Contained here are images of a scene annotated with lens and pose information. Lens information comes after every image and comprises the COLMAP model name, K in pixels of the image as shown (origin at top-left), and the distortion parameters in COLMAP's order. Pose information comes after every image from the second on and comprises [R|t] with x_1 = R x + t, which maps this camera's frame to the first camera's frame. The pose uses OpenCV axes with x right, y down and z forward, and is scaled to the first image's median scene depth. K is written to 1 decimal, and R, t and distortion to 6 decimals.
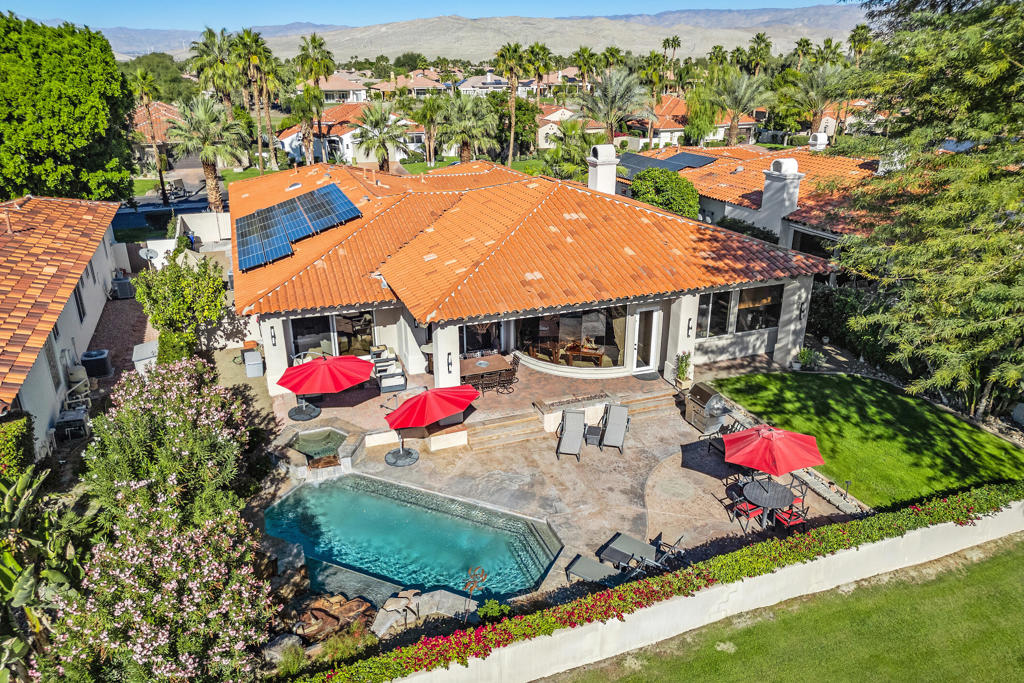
lens RADIAL K [[701.3, 0, 512.0], [0, 701.3, 341.5], [0, 0, 1]] dist [0.067367, -0.074762]
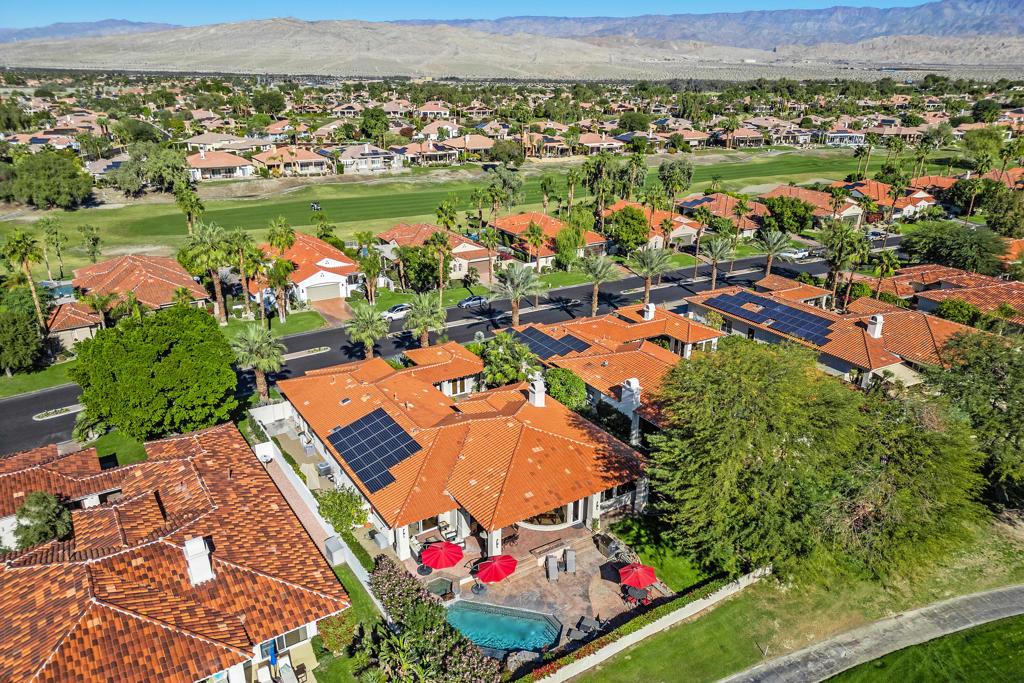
lens RADIAL K [[701.3, 0, 512.0], [0, 701.3, 341.5], [0, 0, 1]] dist [0.067367, -0.074762]
pose [[0.979633, -0.061561, 0.191129, -0.408016], [0.063971, 0.997931, -0.006461, -0.556989], [-0.190335, 0.018556, 0.981544, -1.139668]]
